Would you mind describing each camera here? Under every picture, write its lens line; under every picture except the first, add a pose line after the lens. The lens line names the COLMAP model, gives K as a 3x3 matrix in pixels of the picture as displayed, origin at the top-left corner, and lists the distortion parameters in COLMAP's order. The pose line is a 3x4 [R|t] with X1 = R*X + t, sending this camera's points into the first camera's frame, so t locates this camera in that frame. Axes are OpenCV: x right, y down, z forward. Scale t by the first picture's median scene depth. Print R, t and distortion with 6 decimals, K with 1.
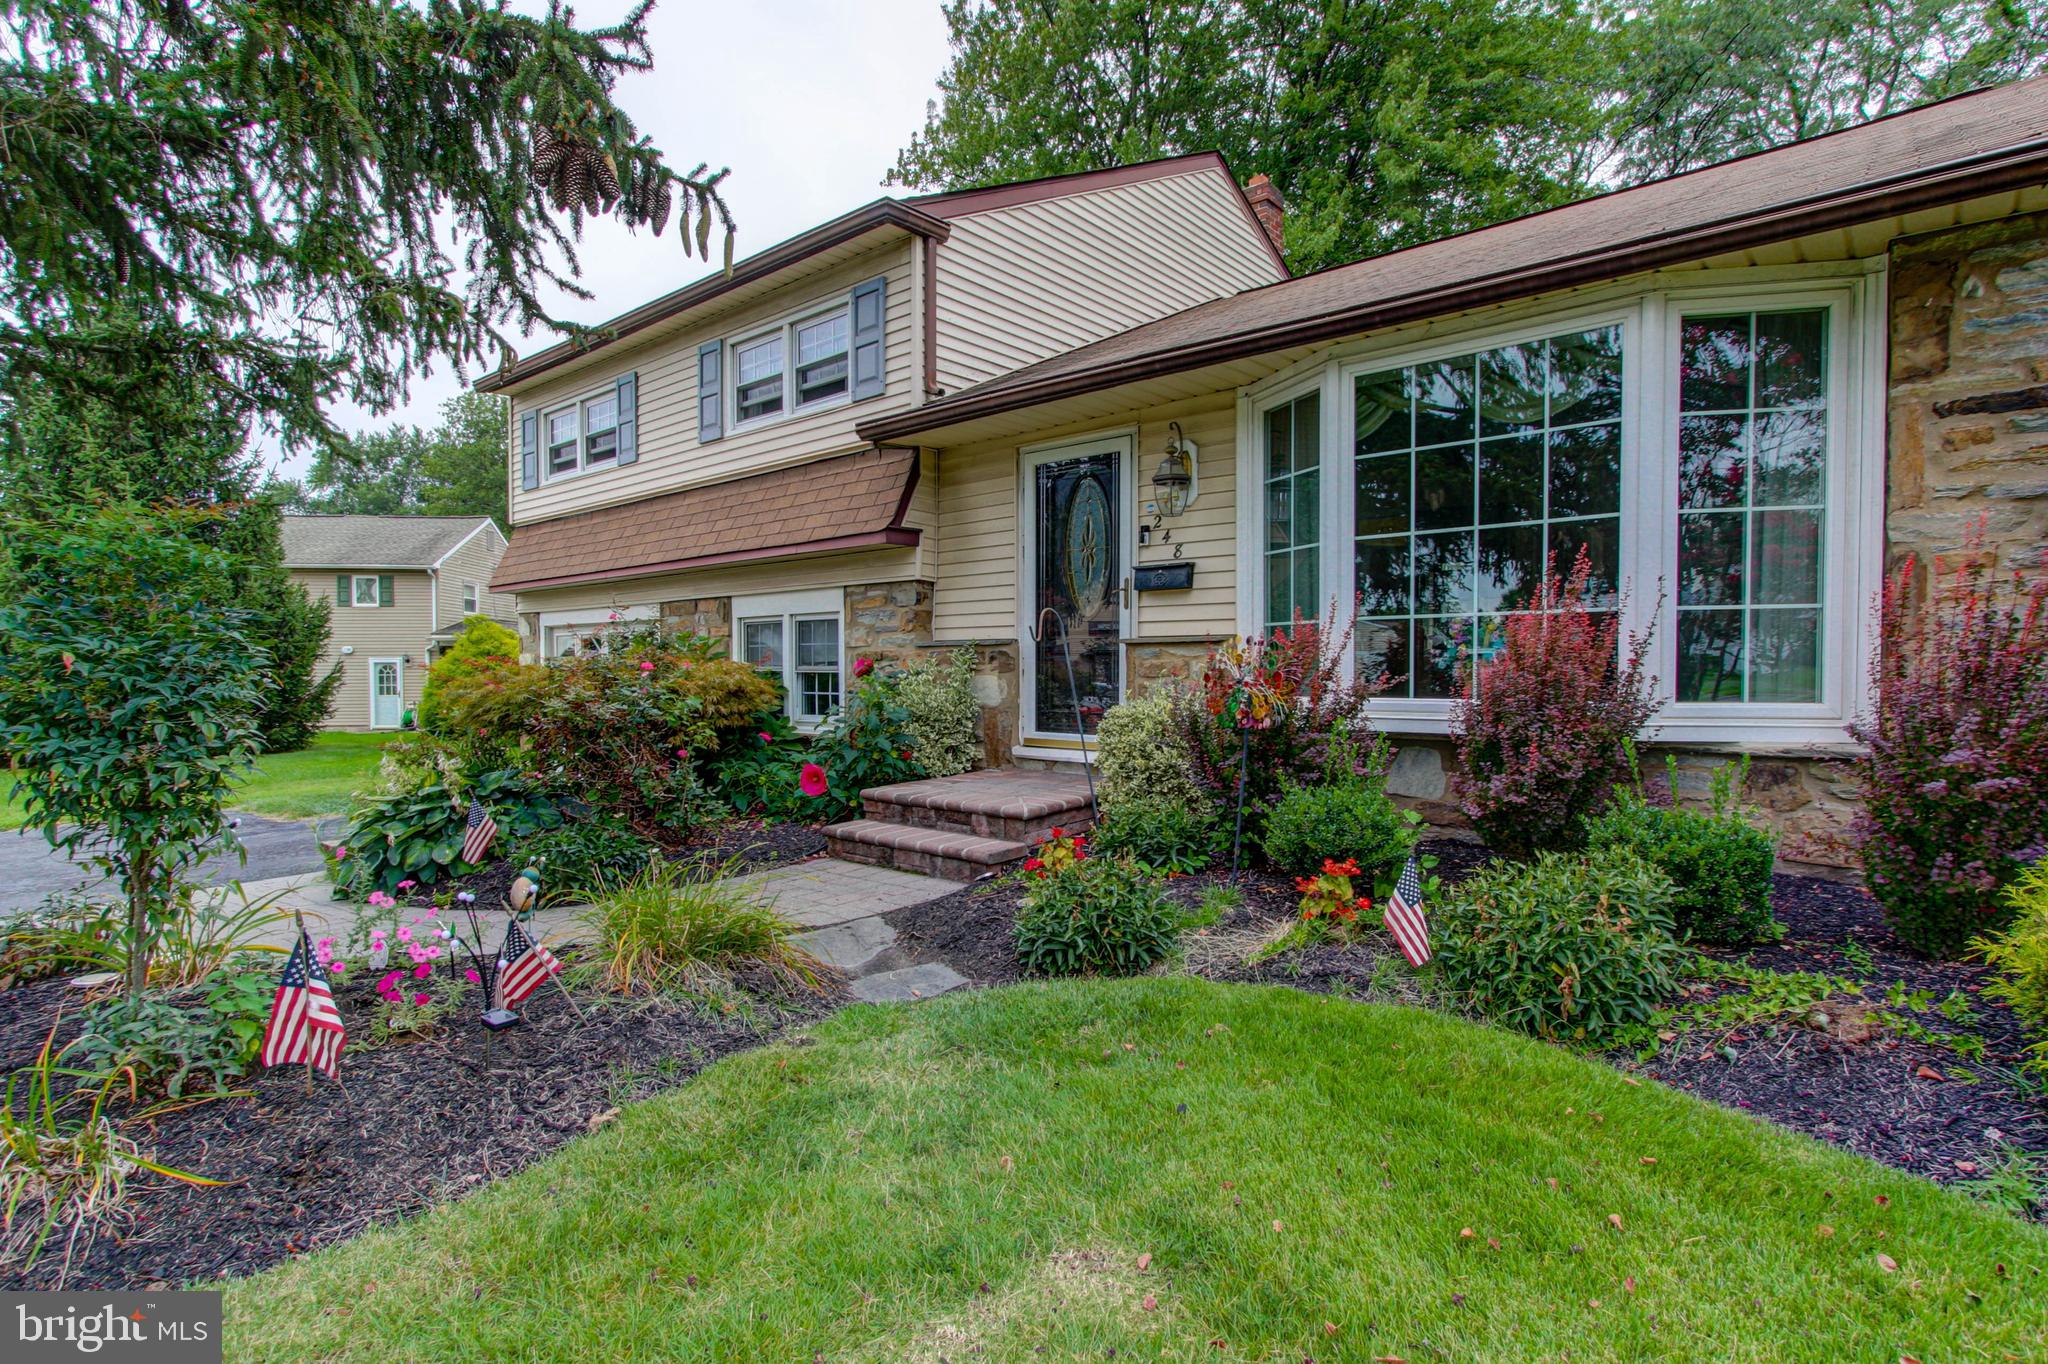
lens RADIAL K [[1009.8, 0, 1019.0], [0, 1009.8, 697.6], [0, 0, 1]] dist [-0.000292, 0.002310]
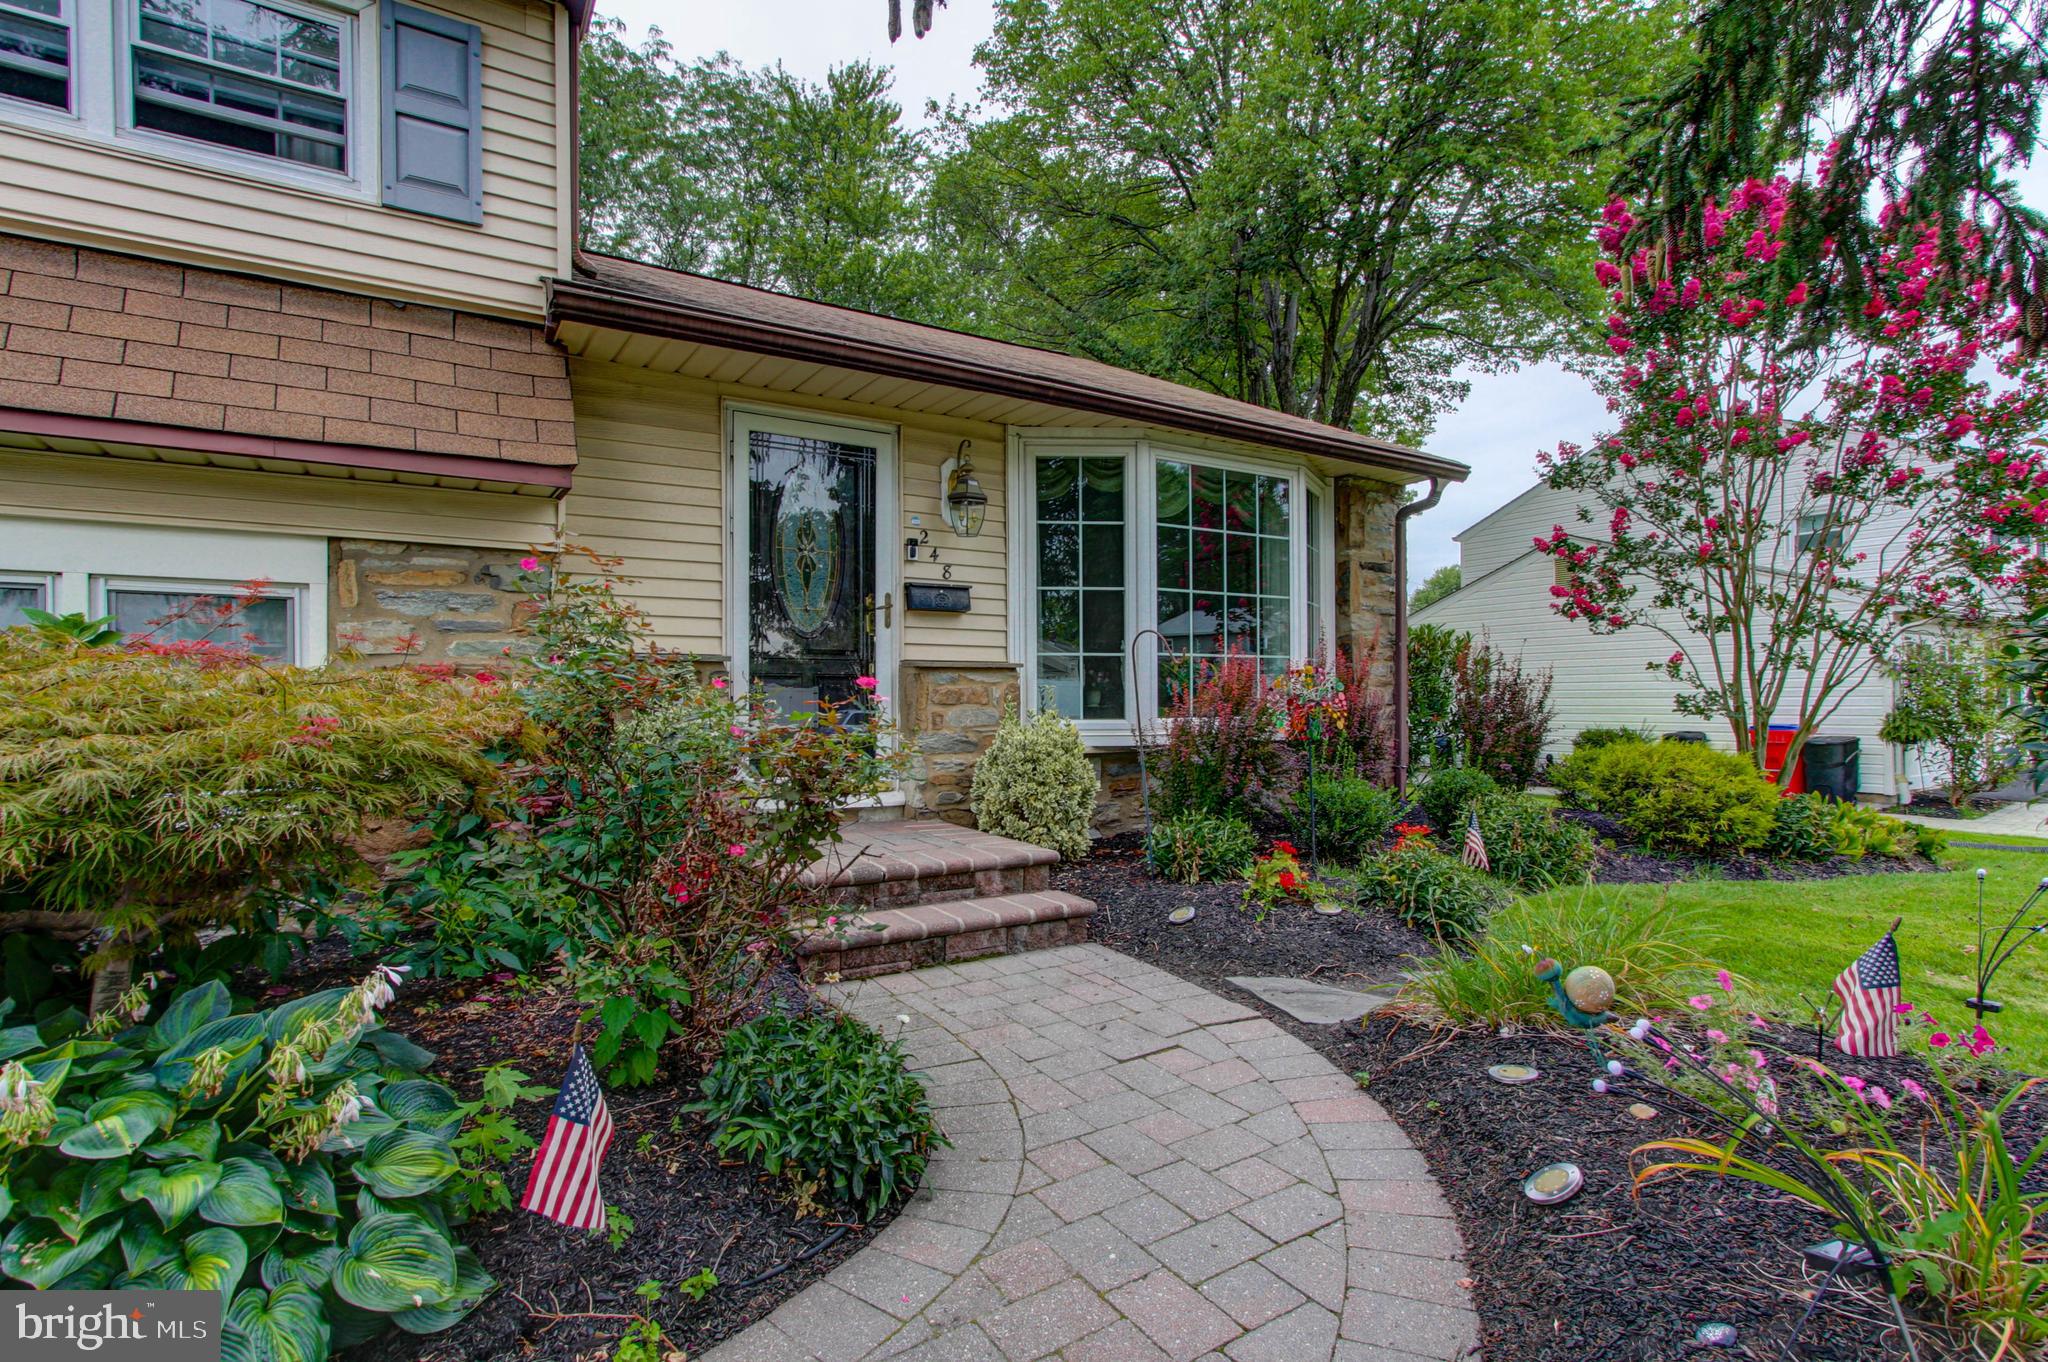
lens RADIAL K [[1009.8, 0, 1019.0], [0, 1009.8, 696.6], [0, 0, 1]] dist [-0.000292, 0.002310]
pose [[0.298549, 0.007165, 0.954367, -0.728514], [0.032124, 0.999330, -0.017552, -0.008717], [-0.953854, 0.035899, 0.298119, 0.652843]]
